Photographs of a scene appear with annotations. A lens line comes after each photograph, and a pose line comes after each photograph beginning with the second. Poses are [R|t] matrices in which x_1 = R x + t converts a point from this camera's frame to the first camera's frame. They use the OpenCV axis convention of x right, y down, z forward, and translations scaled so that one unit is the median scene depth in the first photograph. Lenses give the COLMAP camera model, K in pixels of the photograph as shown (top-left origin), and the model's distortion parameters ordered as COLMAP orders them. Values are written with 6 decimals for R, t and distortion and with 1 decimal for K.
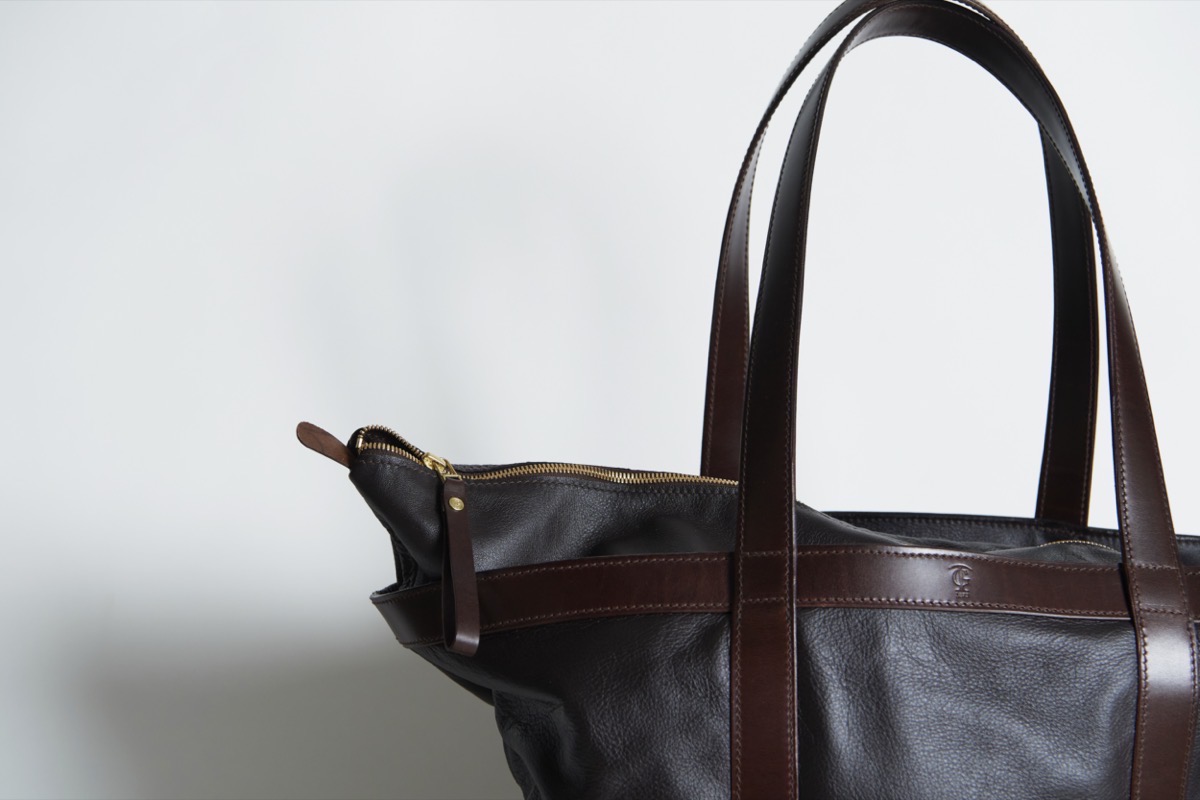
lens RADIAL K [[2129.5, 0, 600.1], [0, 2129.5, 401.5], [0, 0, 1]] dist [-0.065541, 0.000000]
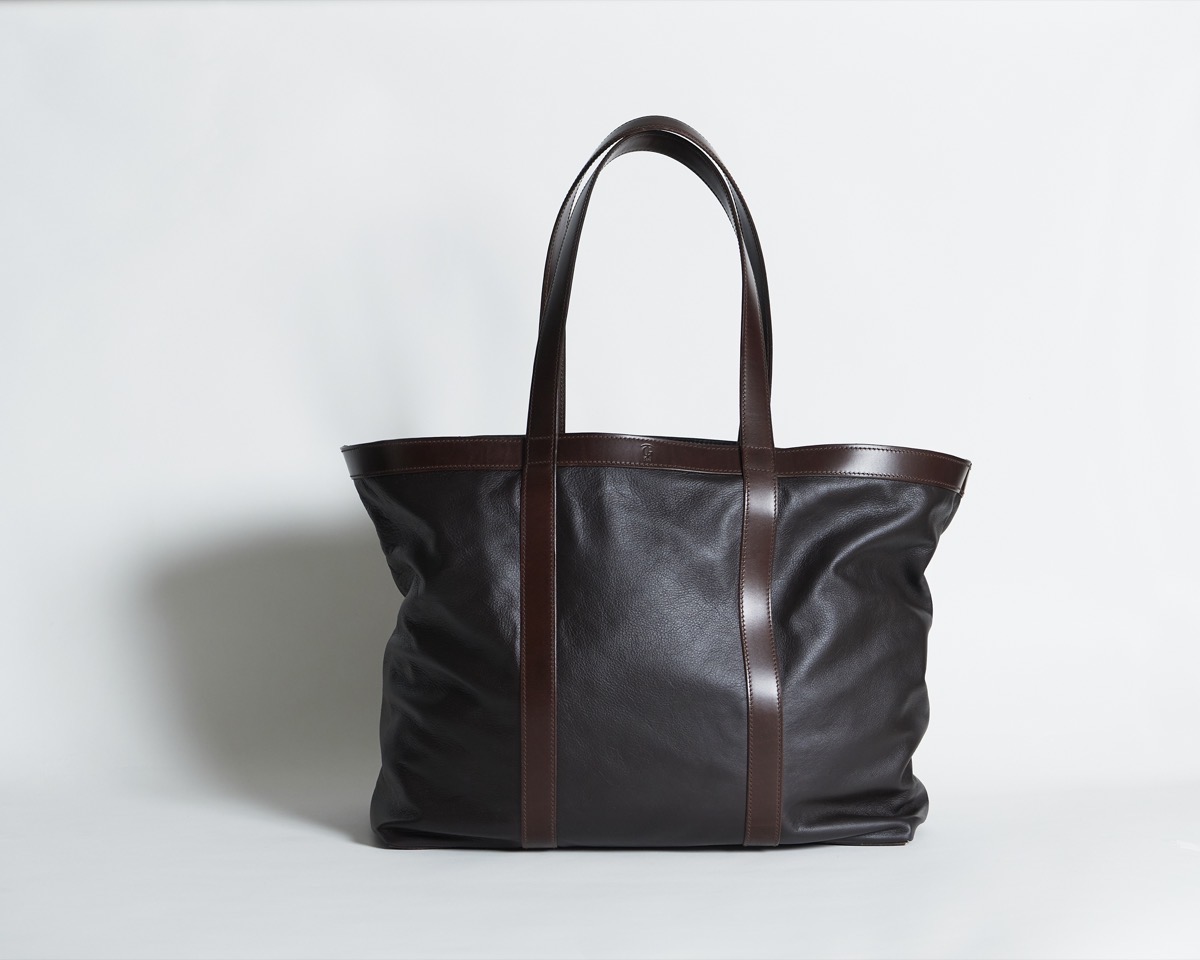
lens RADIAL K [[2680.9, 0, 602.1], [0, 2680.9, 479.5], [0, 0, 1]] dist [-0.773578, 0.000000]
pose [[0.999907, -0.002400, -0.013417, 0.162700], [0.002329, 0.999983, -0.005341, 0.120715], [0.013430, 0.005309, 0.999896, -1.329304]]
